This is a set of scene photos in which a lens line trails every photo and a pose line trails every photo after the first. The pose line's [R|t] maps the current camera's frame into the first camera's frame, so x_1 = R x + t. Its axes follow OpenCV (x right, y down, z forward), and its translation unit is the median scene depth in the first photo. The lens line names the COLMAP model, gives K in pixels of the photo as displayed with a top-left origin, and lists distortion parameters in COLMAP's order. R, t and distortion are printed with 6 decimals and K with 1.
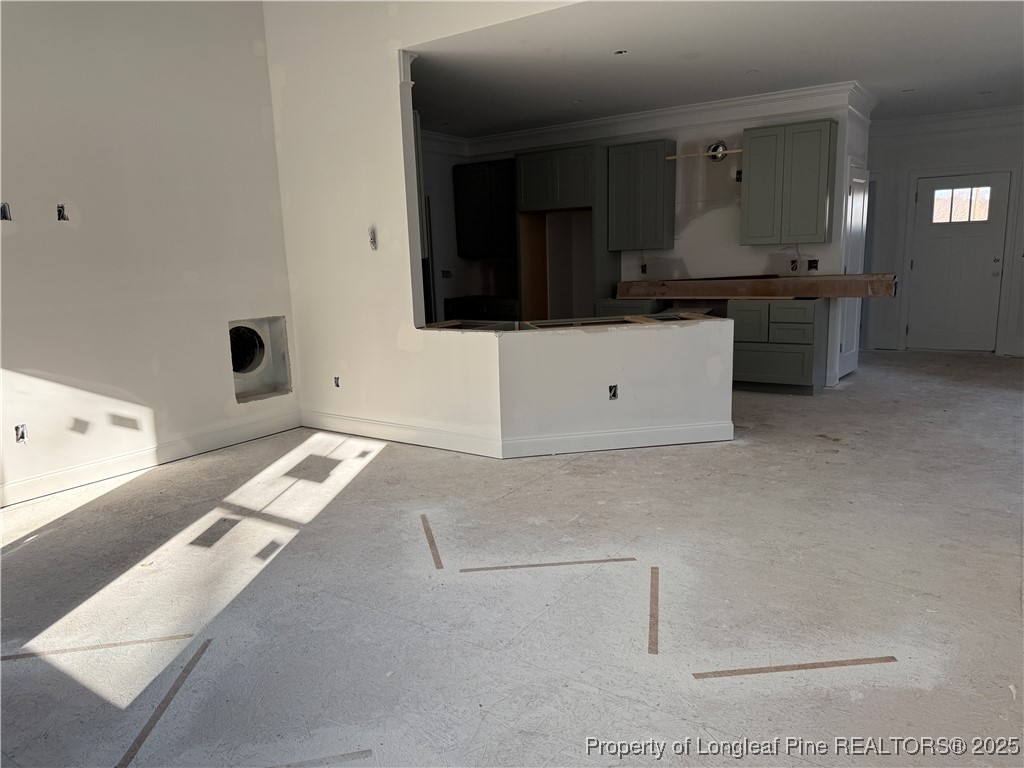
lens RADIAL K [[703.2, 0, 513.1], [0, 703.2, 382.5], [0, 0, 1]] dist [0.103471, 0.005223]
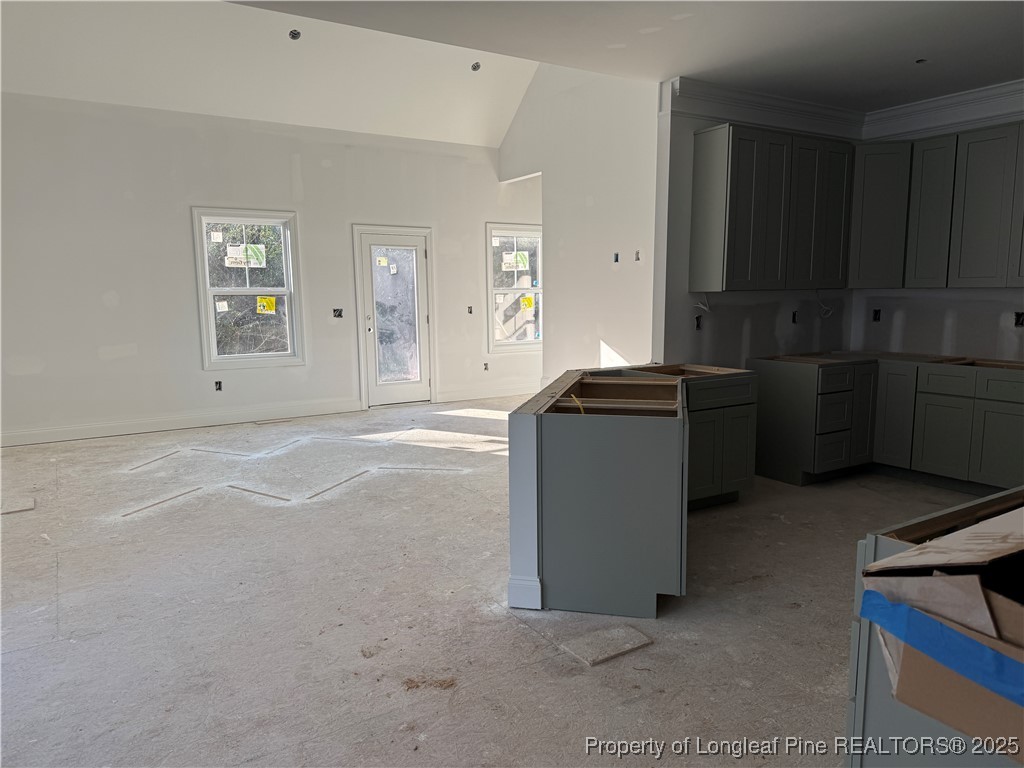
lens RADIAL K [[703.2, 0, 512.8], [0, 703.2, 385.1], [0, 0, 1]] dist [0.103471, 0.005223]
pose [[-0.397251, 0.151294, -0.905153, 0.951975], [-0.141293, 0.964474, 0.223220, -0.272580], [0.906768, 0.216566, -0.361761, 1.358730]]
